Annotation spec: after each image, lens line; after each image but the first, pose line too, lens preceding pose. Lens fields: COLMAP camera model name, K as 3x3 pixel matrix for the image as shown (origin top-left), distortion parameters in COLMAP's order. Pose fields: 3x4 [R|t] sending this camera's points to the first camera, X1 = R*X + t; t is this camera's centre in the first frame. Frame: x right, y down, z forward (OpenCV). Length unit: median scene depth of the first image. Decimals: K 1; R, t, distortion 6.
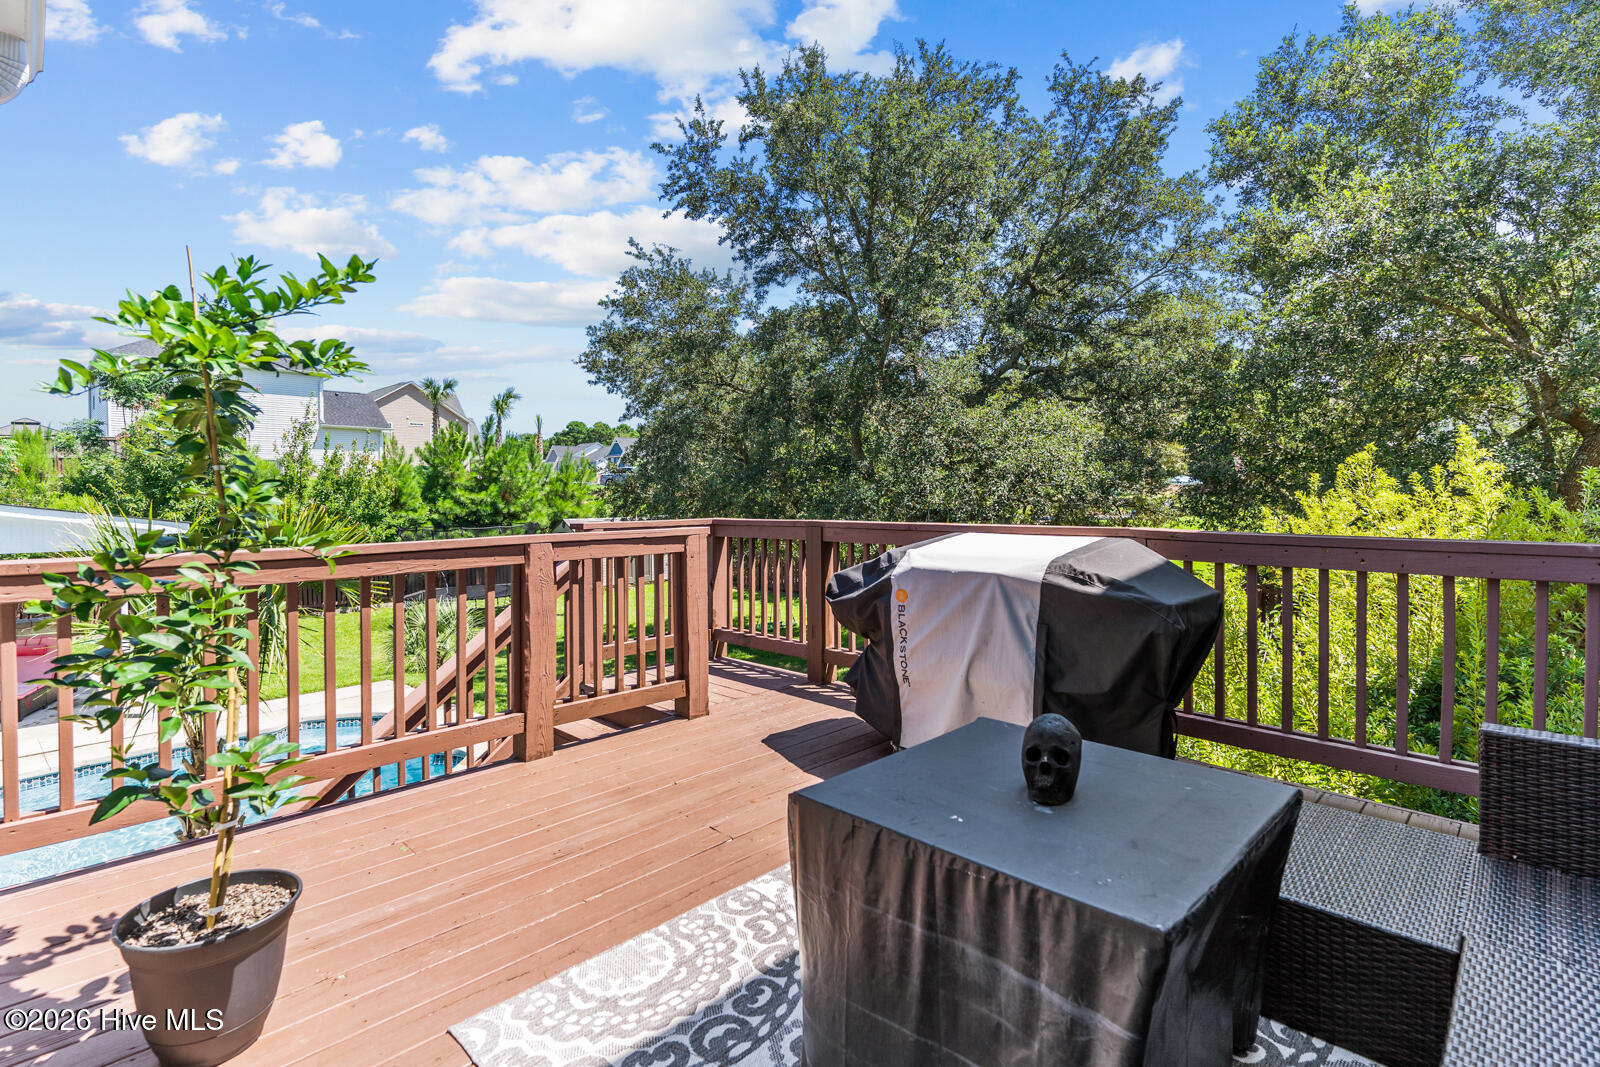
lens RADIAL K [[801.2, 0, 798.6], [0, 801.2, 488.6], [0, 0, 1]] dist [0.001017, 0.000062]
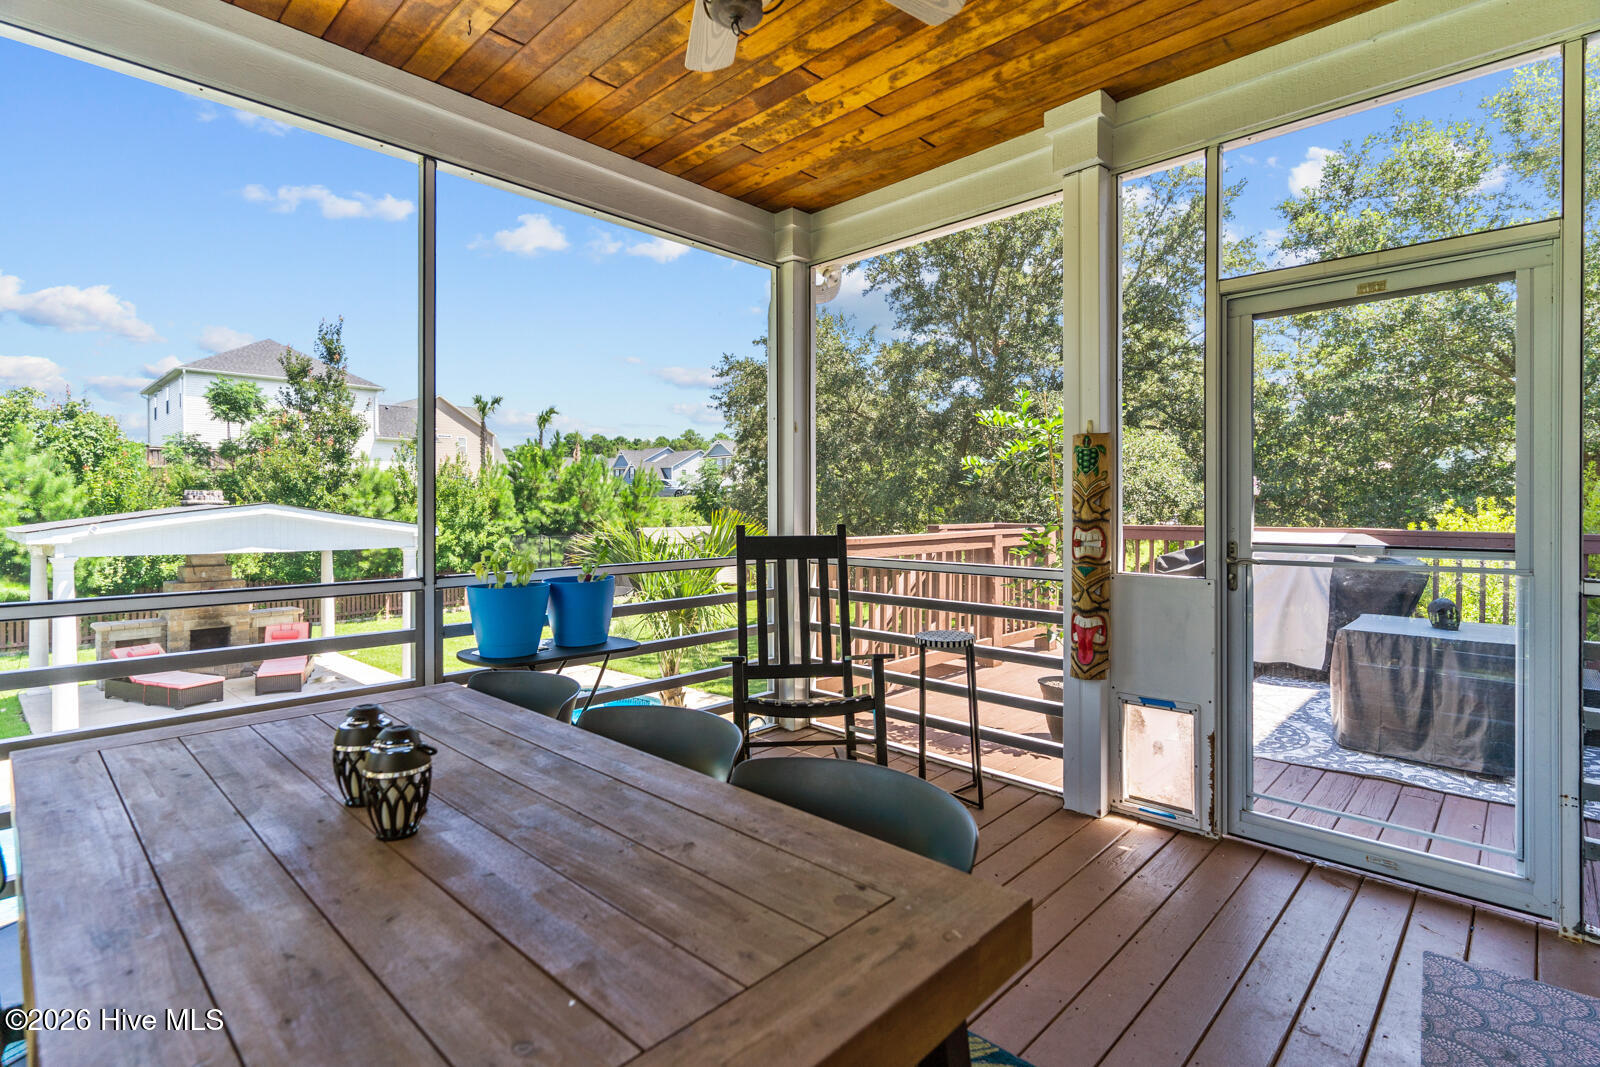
lens RADIAL K [[786.2, 0, 807.6], [0, 786.2, 503.5], [0, 0, 1]] dist [0.002473, 0.000602]
pose [[0.999713, 0.006487, 0.023061, -0.100783], [-0.006555, 0.999974, 0.002861, 0.000213], [-0.023042, -0.003011, 0.999730, -0.080805]]
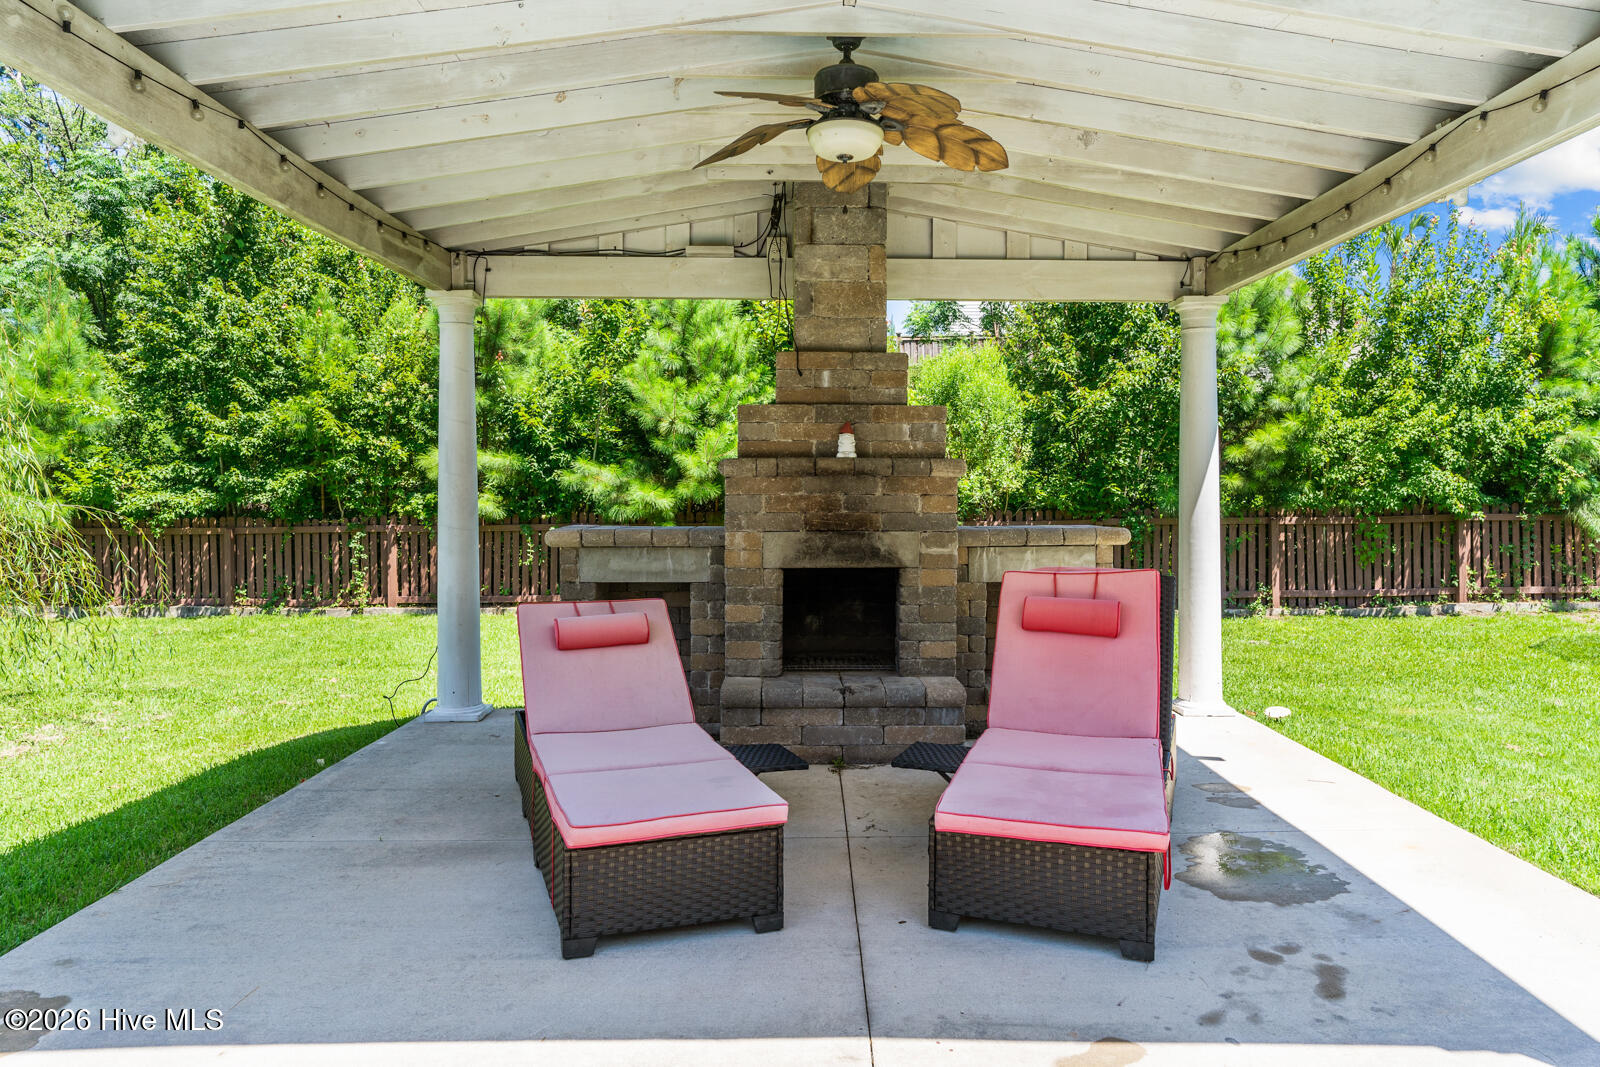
lens RADIAL K [[1050.4, 0, 804.1], [0, 1050.4, 504.4], [0, 0, 1]] dist [0.001721, 0.001108]
pose [[0.689900, 0.020941, -0.723602, -0.373234], [-0.002015, 0.999633, 0.027009, 0.076990], [0.723902, -0.017176, 0.689689, 0.350596]]
